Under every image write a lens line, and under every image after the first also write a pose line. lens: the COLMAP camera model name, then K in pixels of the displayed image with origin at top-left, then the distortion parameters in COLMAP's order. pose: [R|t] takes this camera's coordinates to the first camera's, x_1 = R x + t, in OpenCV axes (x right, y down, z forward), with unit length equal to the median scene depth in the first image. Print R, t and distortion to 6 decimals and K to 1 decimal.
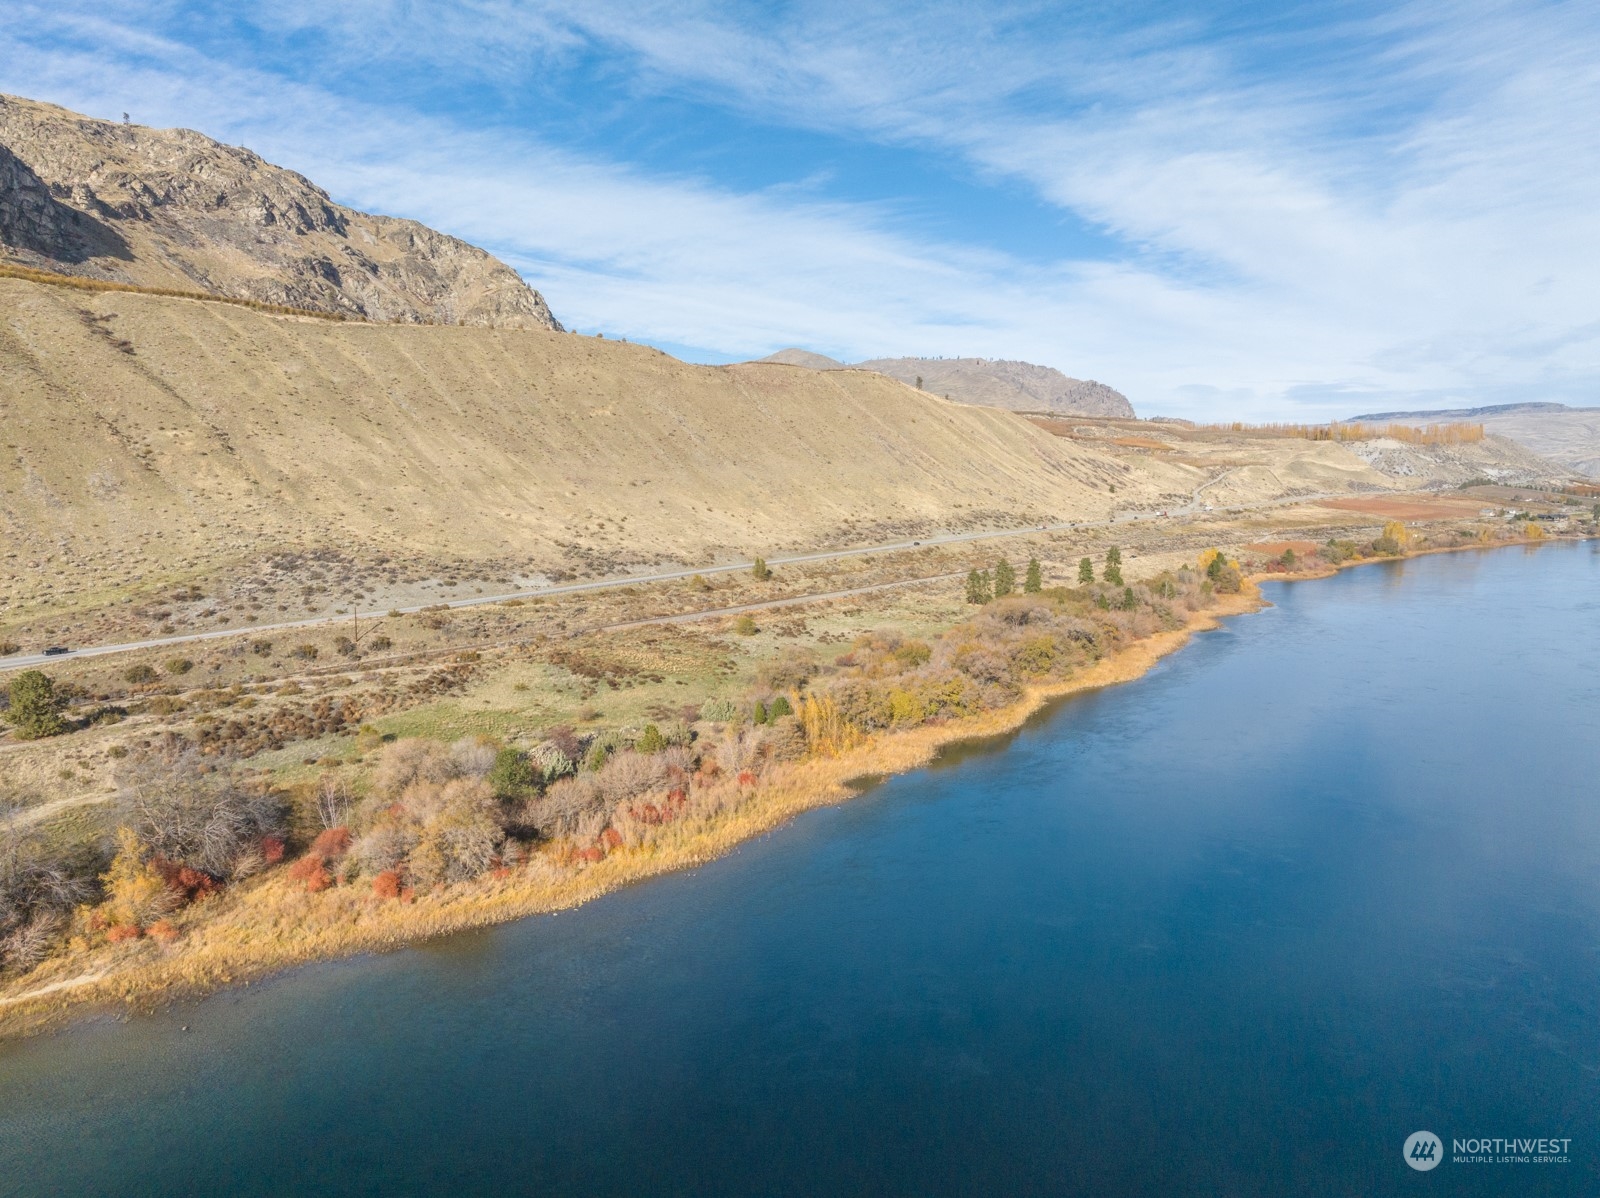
lens RADIAL K [[1121.2, 0, 804.1], [0, 1121.2, 603.3], [0, 0, 1]] dist [-0.039708, -0.000591]
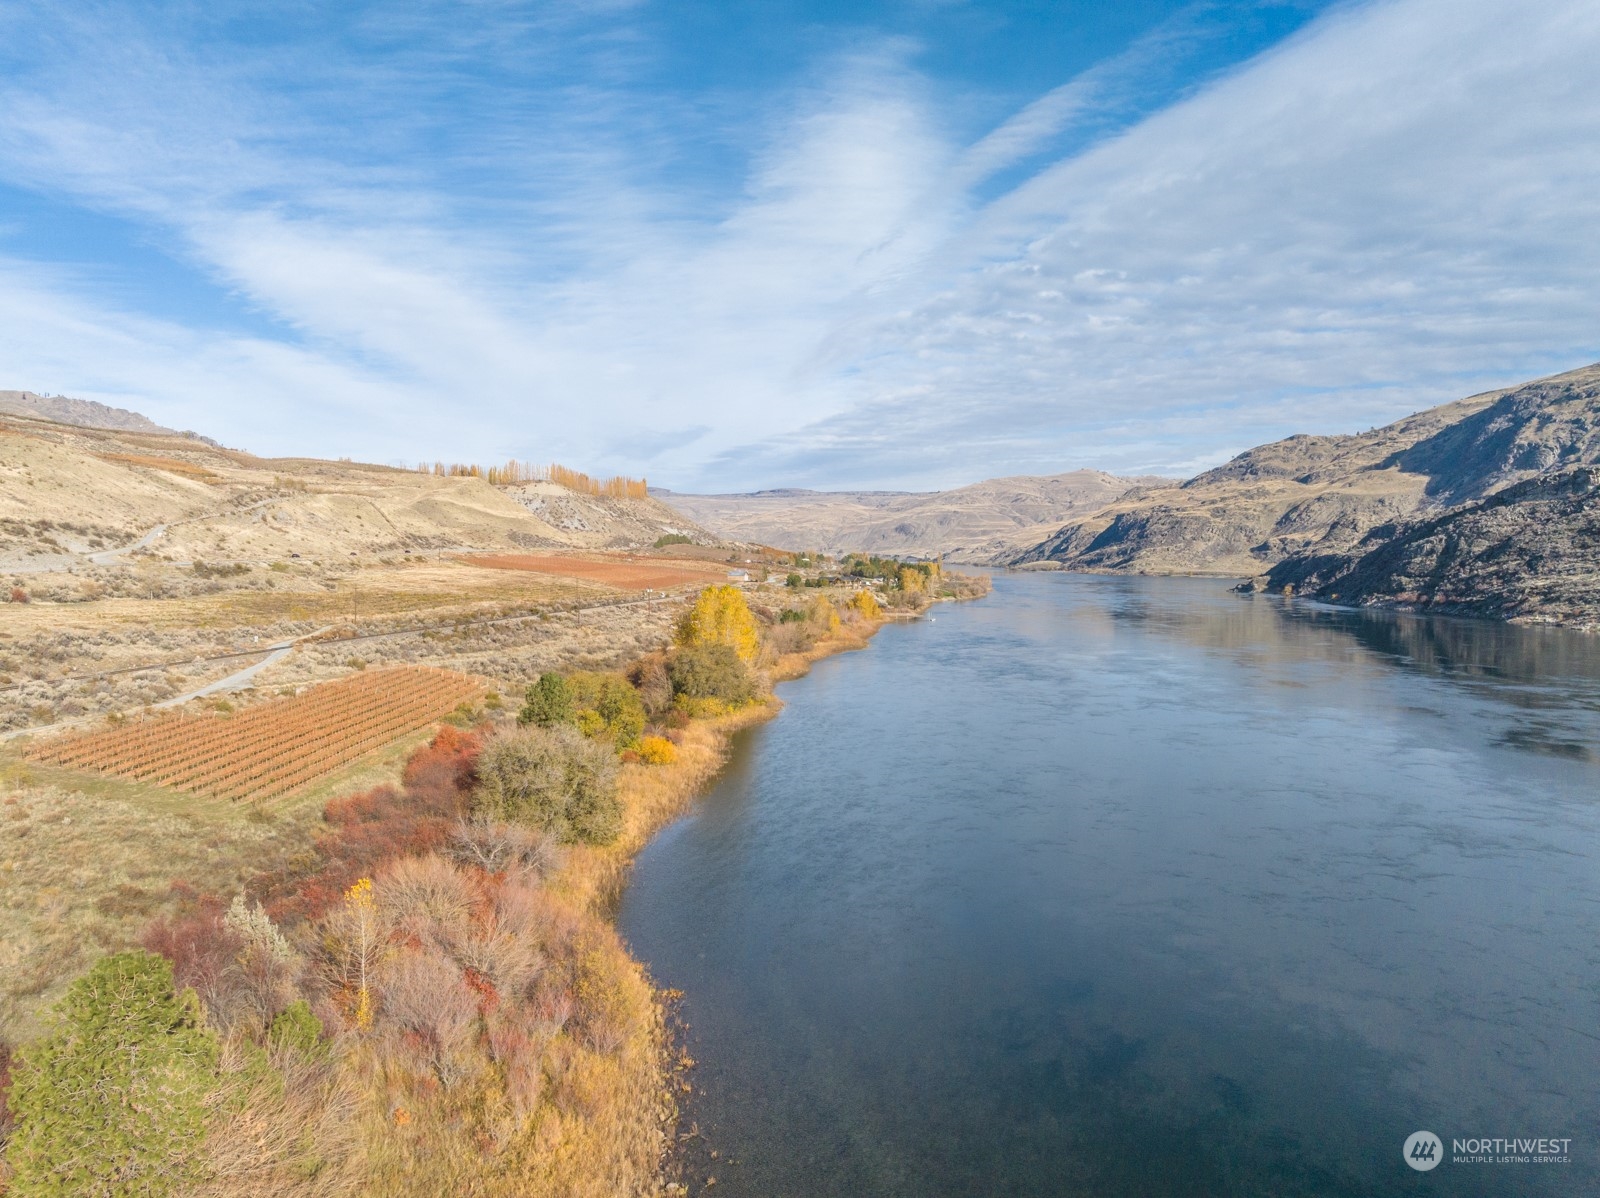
lens RADIAL K [[1121.2, 0, 801.1], [0, 1121.2, 596.3], [0, 0, 1]] dist [-0.039708, -0.000591]
pose [[0.747549, -0.016004, 0.664014, 0.194025], [0.067603, 0.996351, -0.052094, -0.029909], [-0.660757, 0.083833, 0.745903, 0.421650]]
